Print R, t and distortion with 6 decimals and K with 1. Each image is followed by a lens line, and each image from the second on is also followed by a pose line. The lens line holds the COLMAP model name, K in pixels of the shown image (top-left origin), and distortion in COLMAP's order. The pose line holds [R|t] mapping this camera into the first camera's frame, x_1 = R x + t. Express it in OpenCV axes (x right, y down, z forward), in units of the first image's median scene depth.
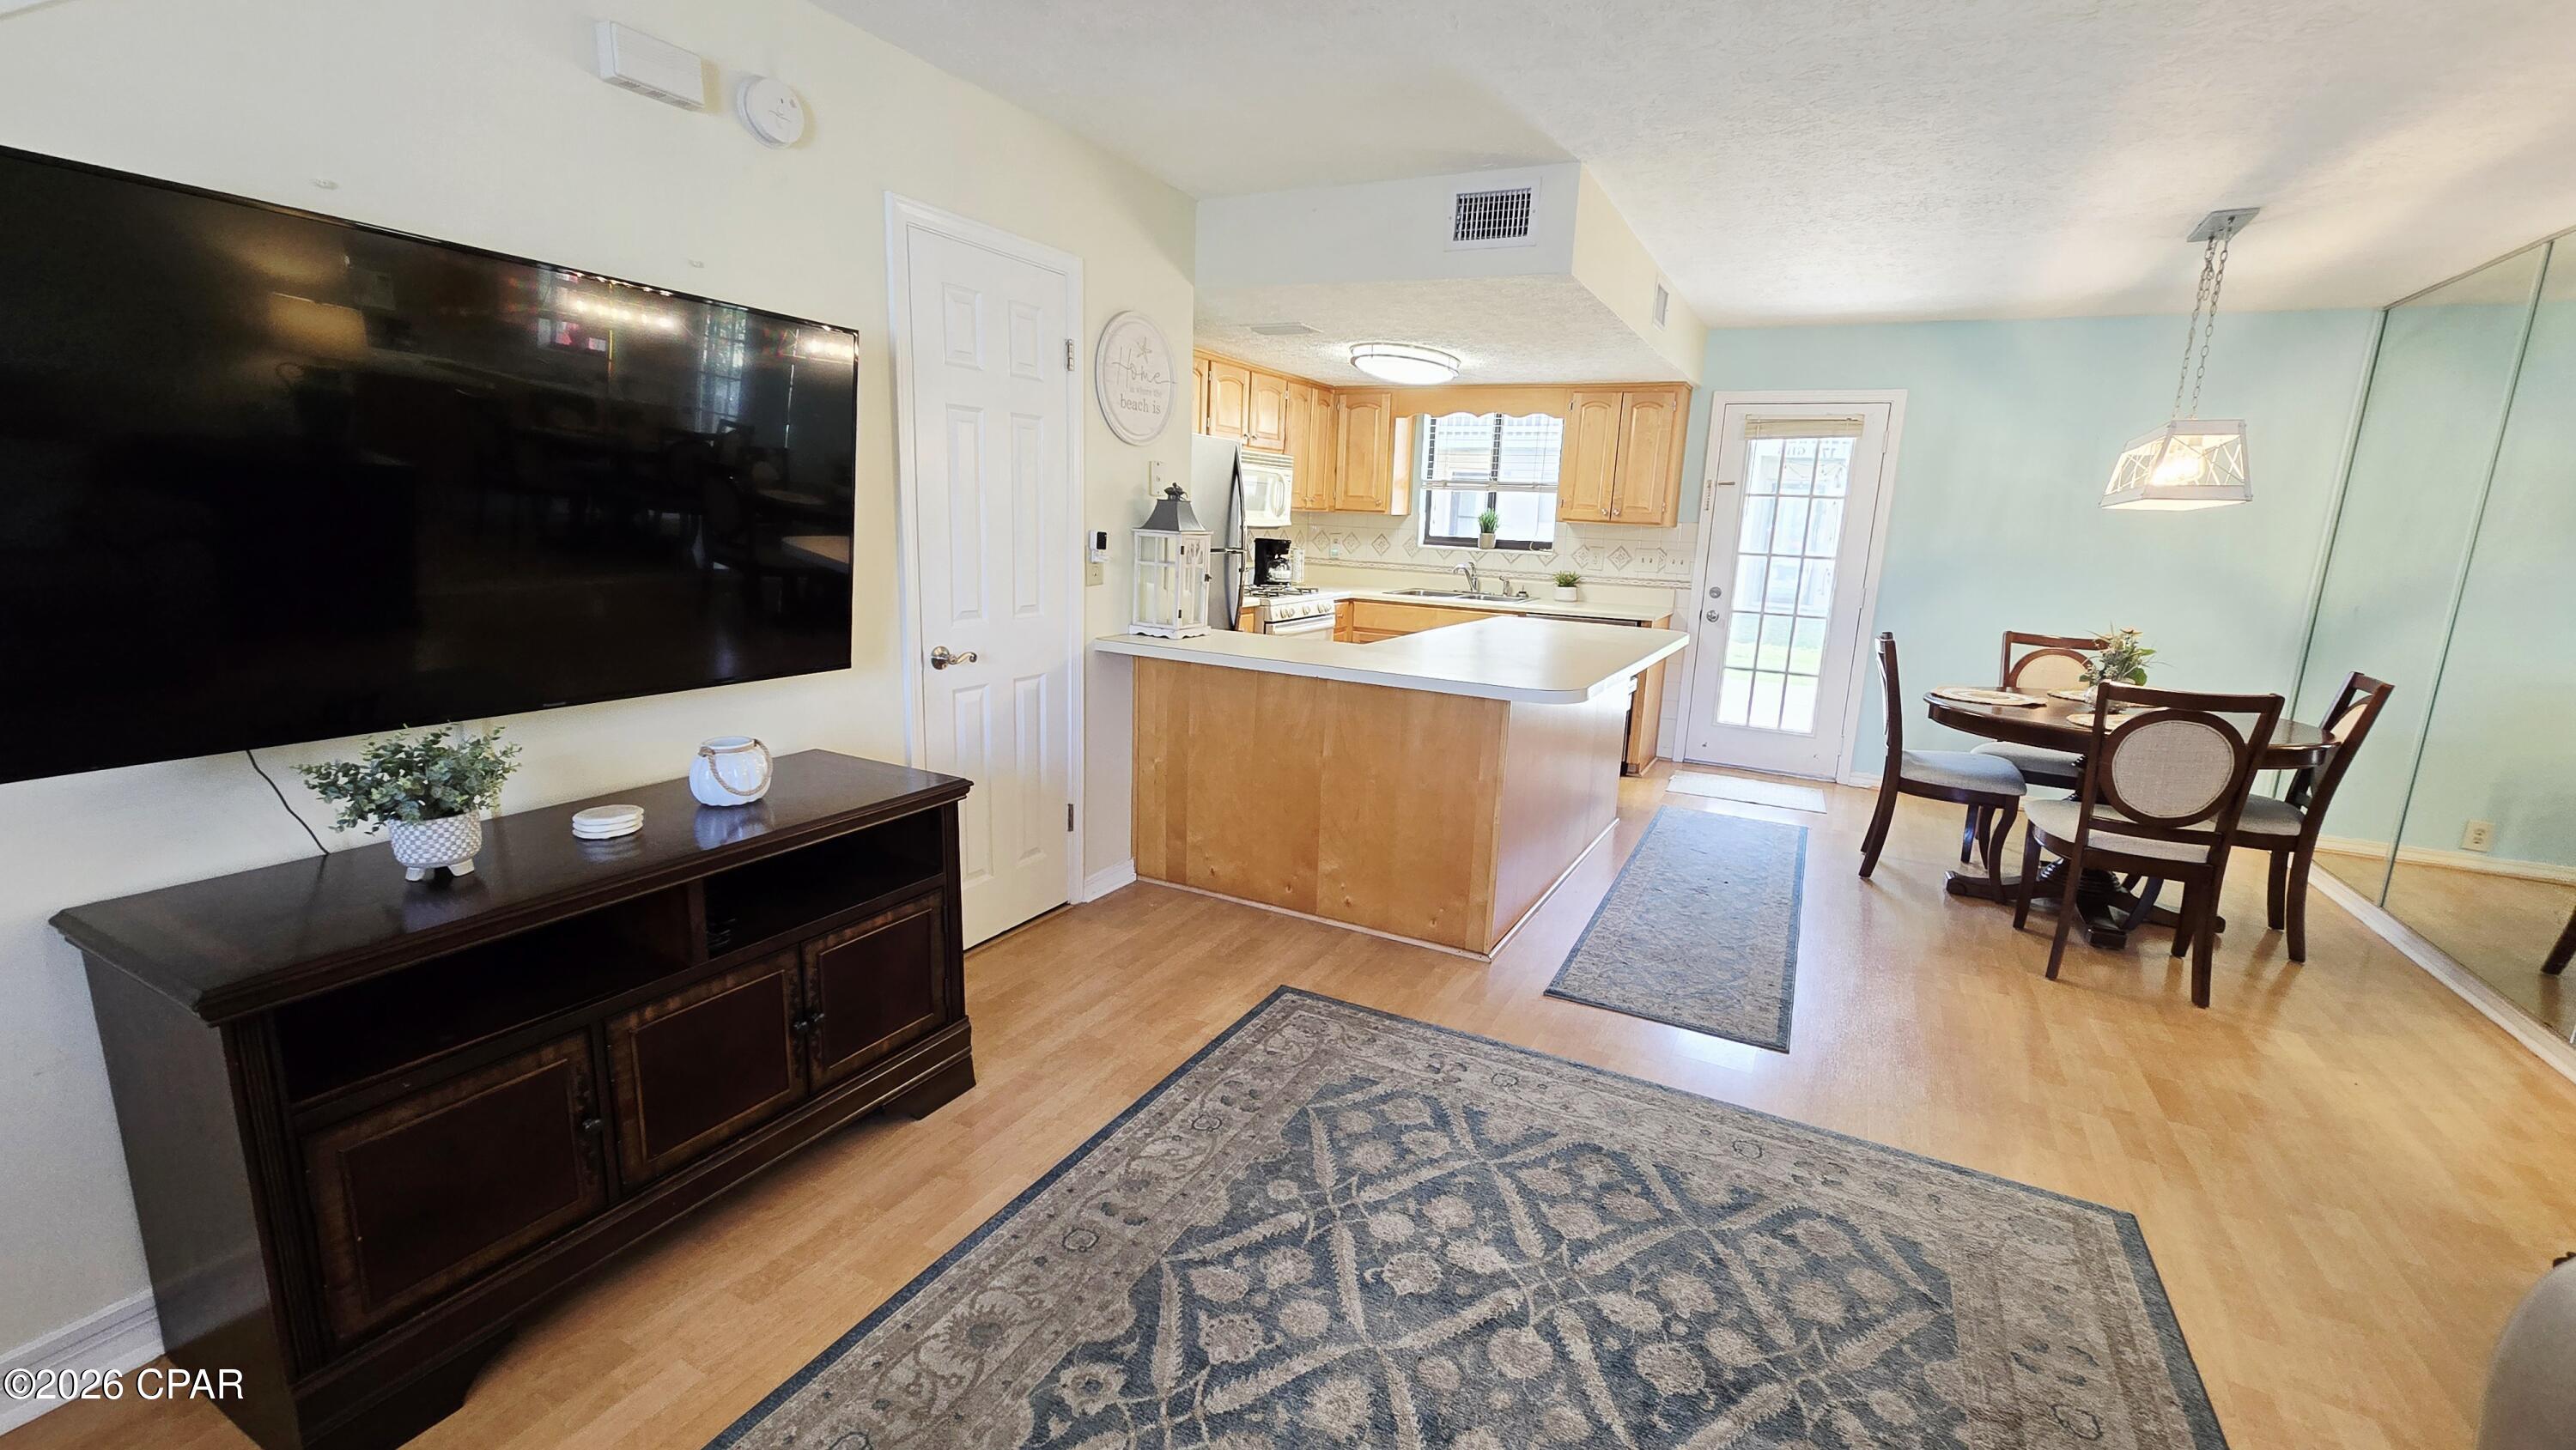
lens RADIAL K [[1053.1, 0, 1298.8], [0, 1053.1, 724.4], [0, 0, 1]] dist [-0.003149, 0.000321]
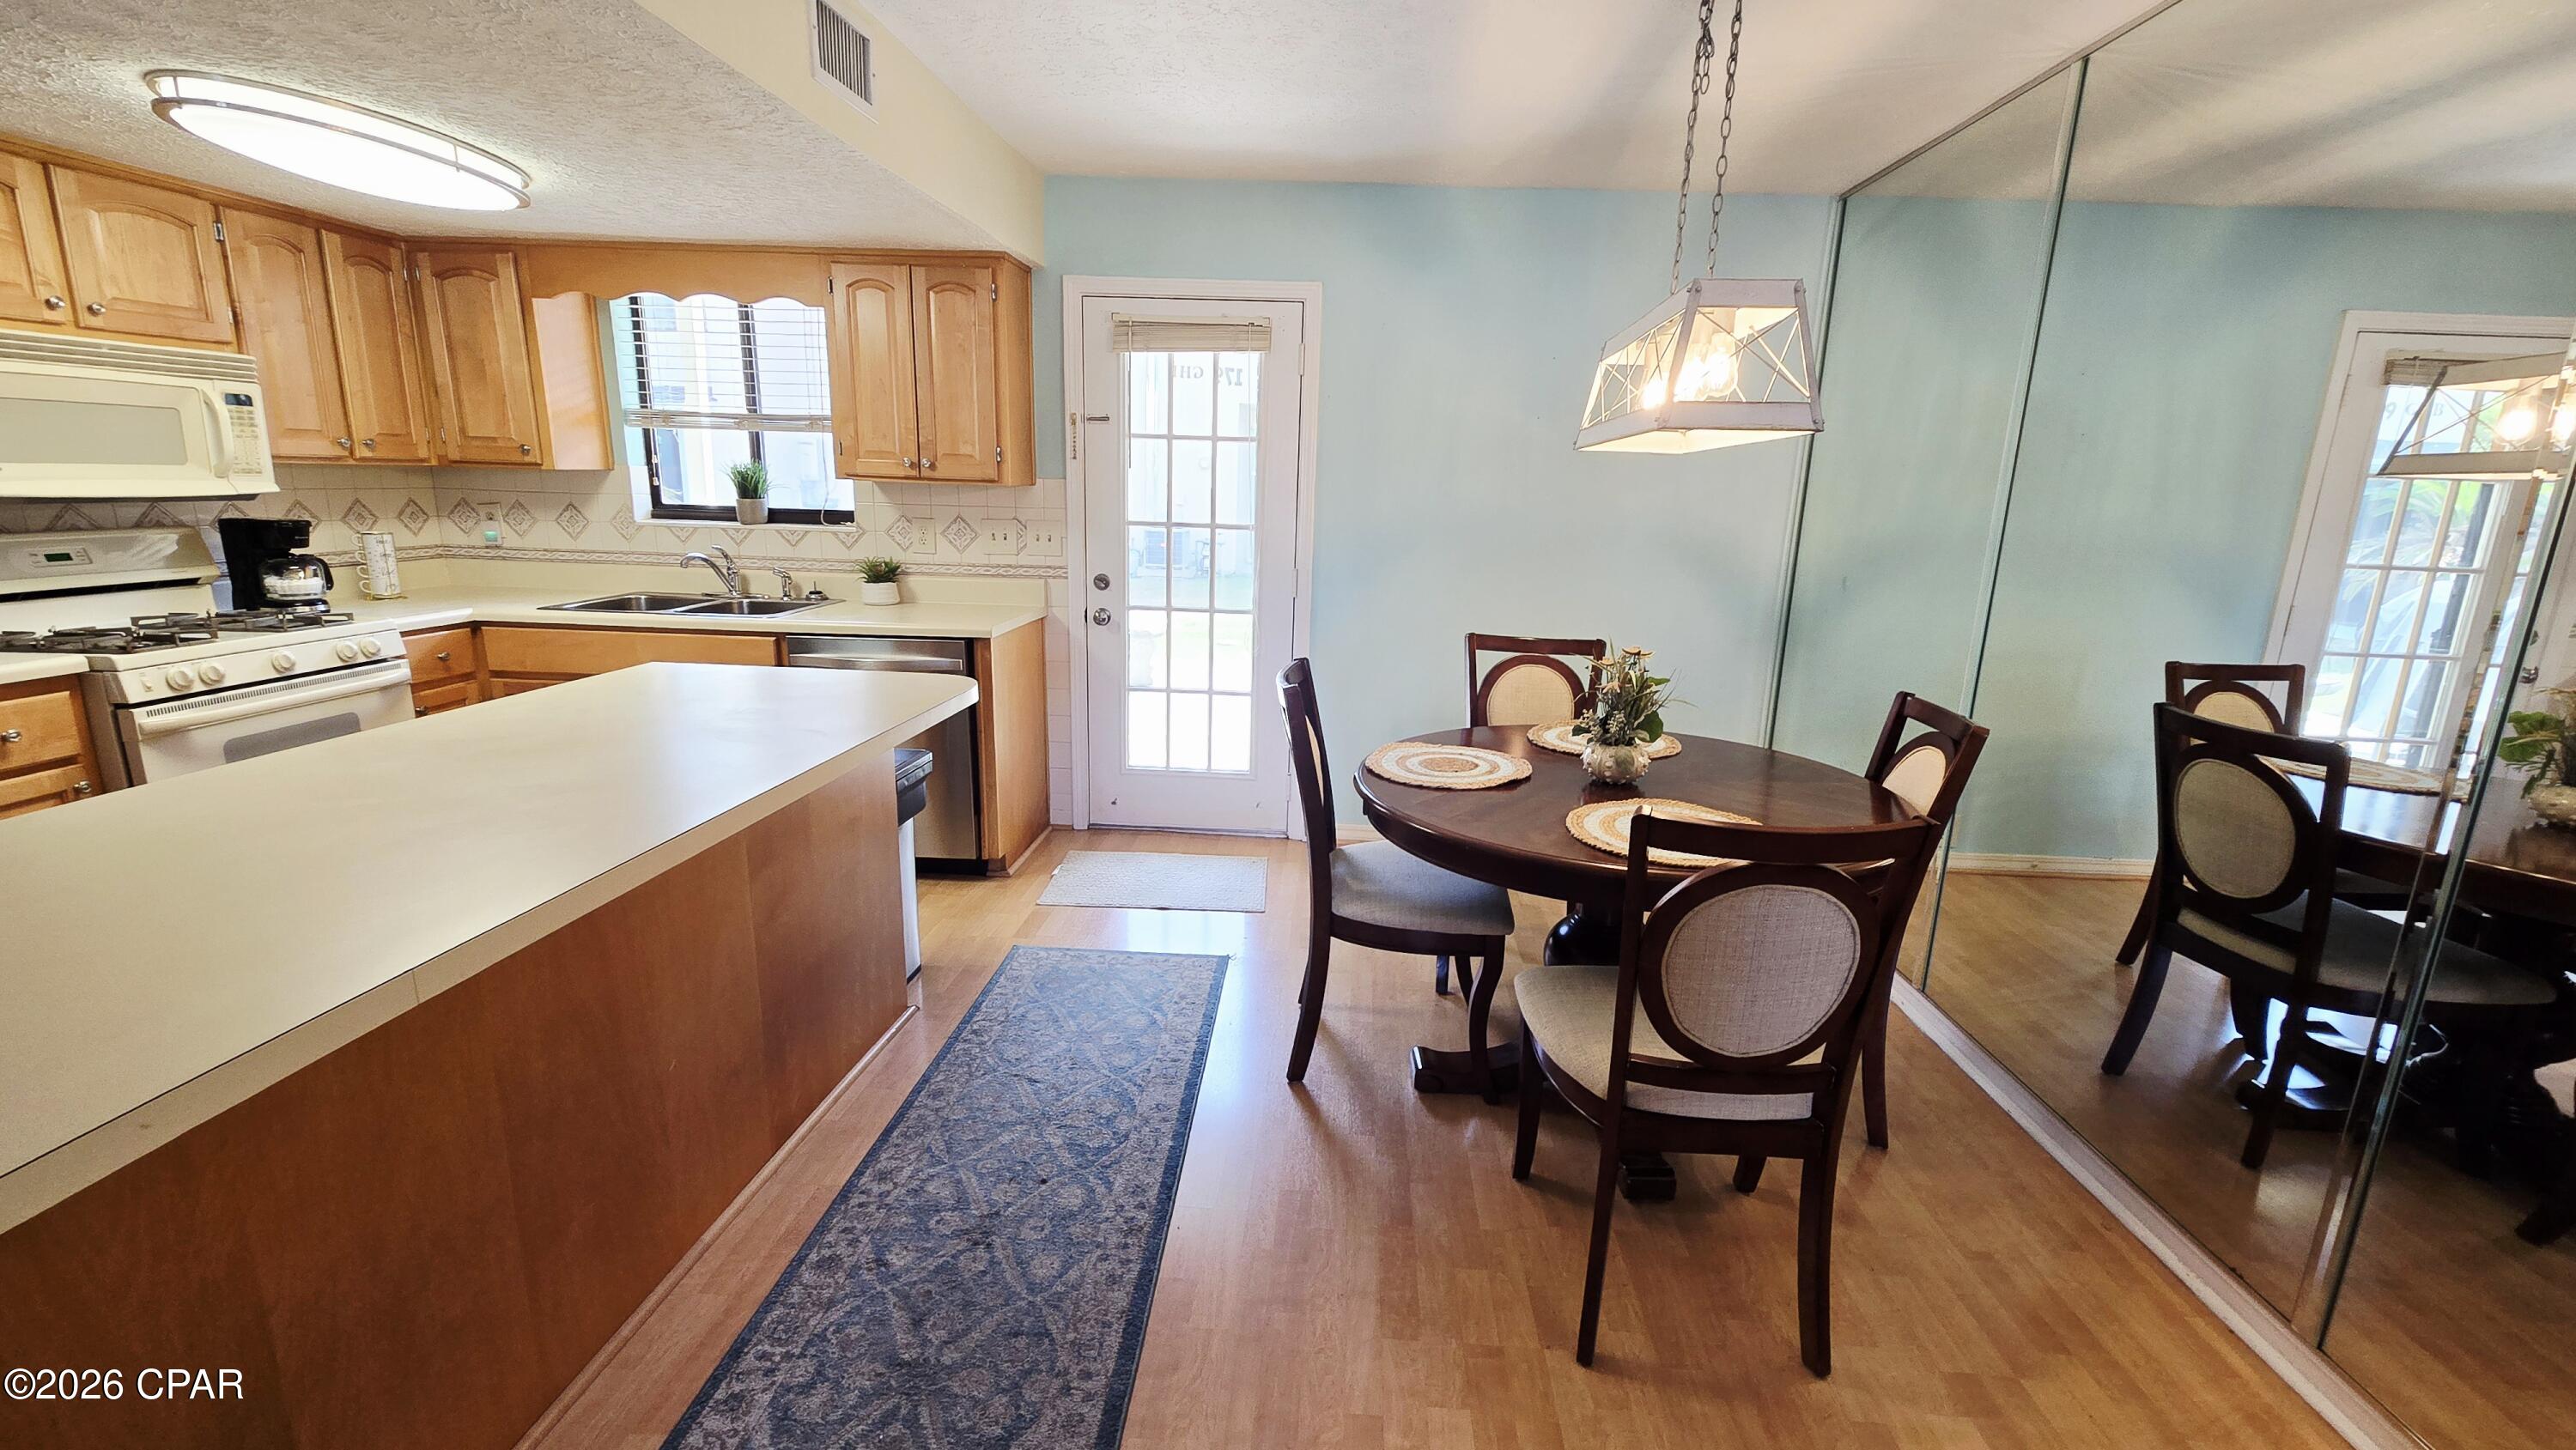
lens RADIAL K [[1053.1, 0, 1298.8], [0, 1053.1, 724.4], [0, 0, 1]] dist [-0.003149, 0.000321]
pose [[0.910116, -0.104906, 0.400853, 0.300120], [0.088041, 0.994289, 0.060320, -0.083442], [-0.404892, -0.019606, 0.914154, 0.429472]]
